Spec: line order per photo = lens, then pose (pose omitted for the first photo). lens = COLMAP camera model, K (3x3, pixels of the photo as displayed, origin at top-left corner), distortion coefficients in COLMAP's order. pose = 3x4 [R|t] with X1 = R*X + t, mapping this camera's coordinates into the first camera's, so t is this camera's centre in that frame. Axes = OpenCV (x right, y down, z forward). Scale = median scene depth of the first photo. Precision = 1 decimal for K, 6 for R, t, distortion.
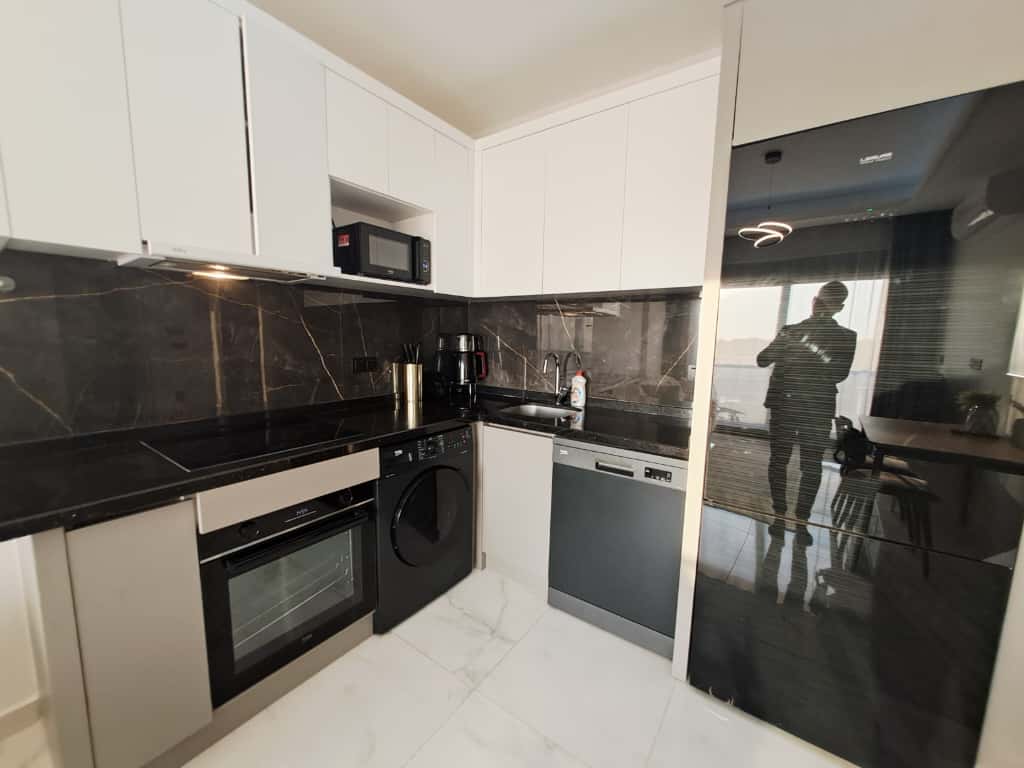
lens RADIAL K [[412.8, 0, 514.6], [0, 412.8, 388.7], [0, 0, 1]] dist [-0.000221, -0.000253]
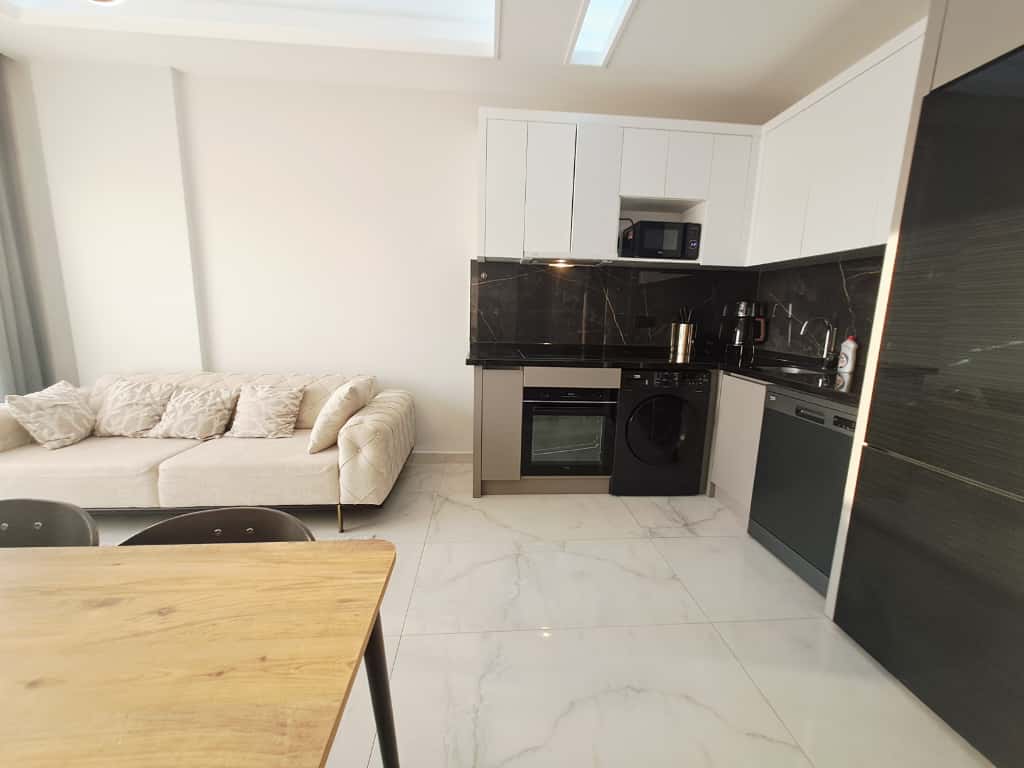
lens RADIAL K [[401.5, 0, 513.0], [0, 401.5, 374.3], [0, 0, 1]] dist [0.000180, 0.000133]
pose [[0.638231, 0.121186, -0.760247, 0.482147], [-0.114963, 0.991462, 0.061530, 0.101971], [0.761213, 0.048130, 0.646714, -0.243226]]
